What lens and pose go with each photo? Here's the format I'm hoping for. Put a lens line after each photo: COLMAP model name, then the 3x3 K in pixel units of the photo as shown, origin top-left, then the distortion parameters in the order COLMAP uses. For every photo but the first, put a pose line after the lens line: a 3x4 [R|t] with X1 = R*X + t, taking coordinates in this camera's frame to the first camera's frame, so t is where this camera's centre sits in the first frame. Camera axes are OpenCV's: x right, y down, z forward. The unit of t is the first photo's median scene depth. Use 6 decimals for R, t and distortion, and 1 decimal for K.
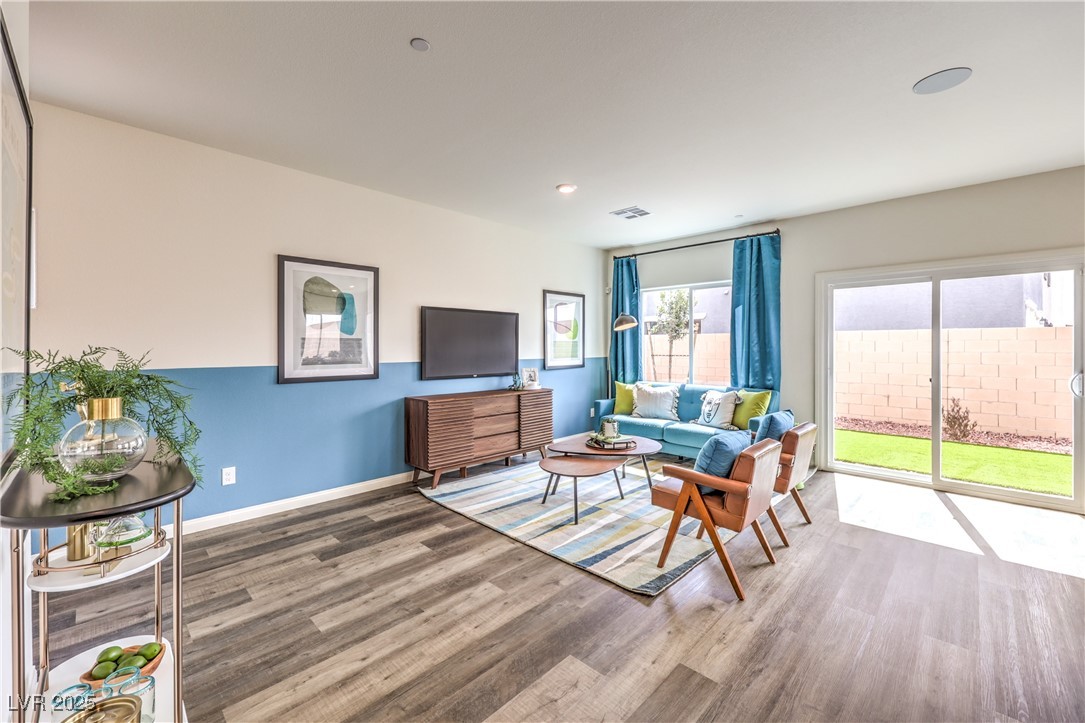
lens RADIAL K [[442.3, 0, 551.8], [0, 442.3, 355.0], [0, 0, 1]] dist [0.002613, -0.000560]
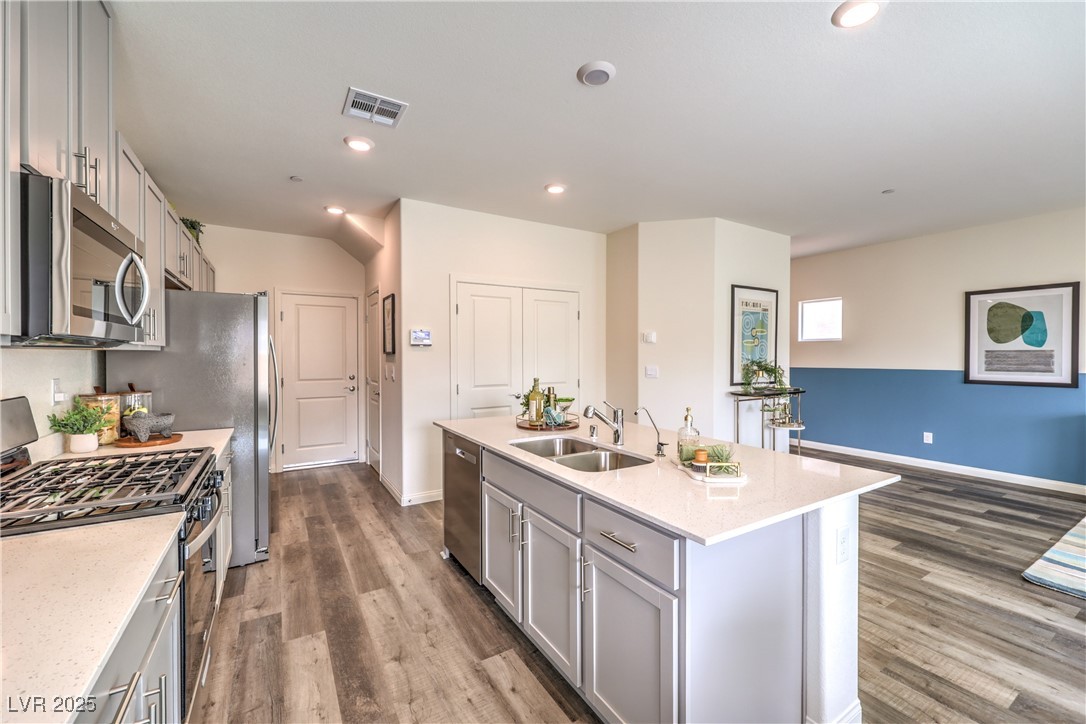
lens RADIAL K [[442.7, 0, 541.2], [0, 442.7, 354.2], [0, 0, 1]] dist [0.002613, -0.000560]
pose [[-0.257254, -0.002542, -0.966341, 0.897965], [0.000632, 0.999996, -0.002798, -0.020600], [0.966344, -0.001330, -0.257251, 0.041335]]
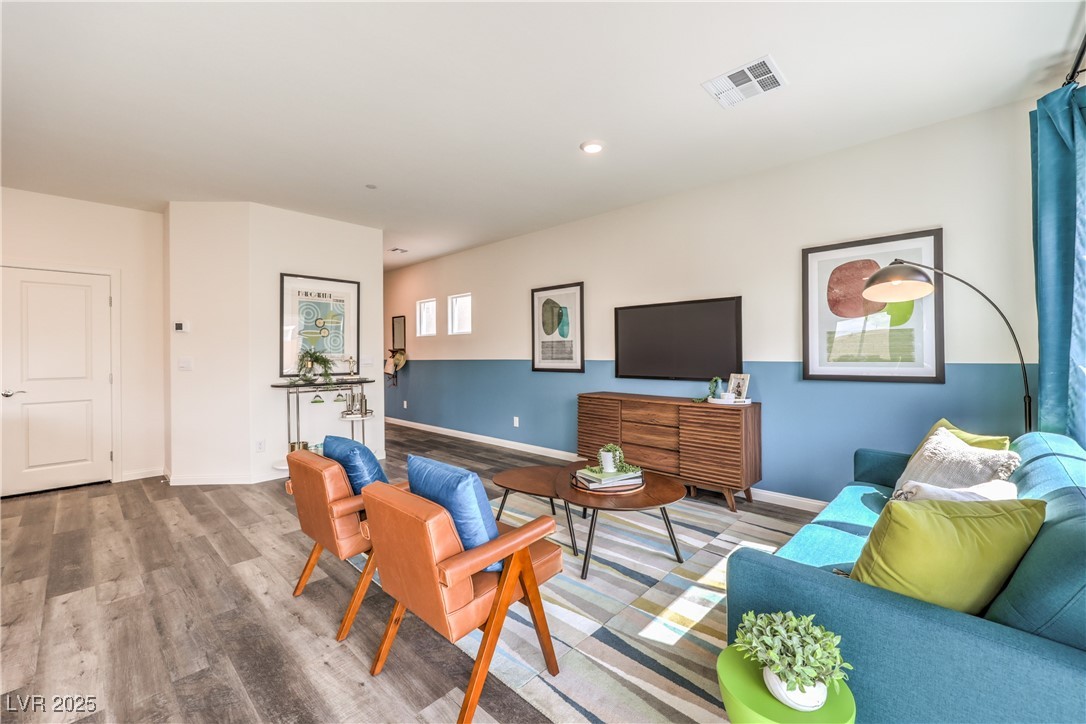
lens RADIAL K [[442.7, 0, 528.3], [0, 442.7, 354.2], [0, 0, 1]] dist [0.002613, -0.000560]
pose [[-0.018206, 0.012260, -0.999759, 0.776597], [0.002924, 0.999921, 0.012208, -0.012103], [0.999830, -0.002701, -0.018241, 0.824163]]
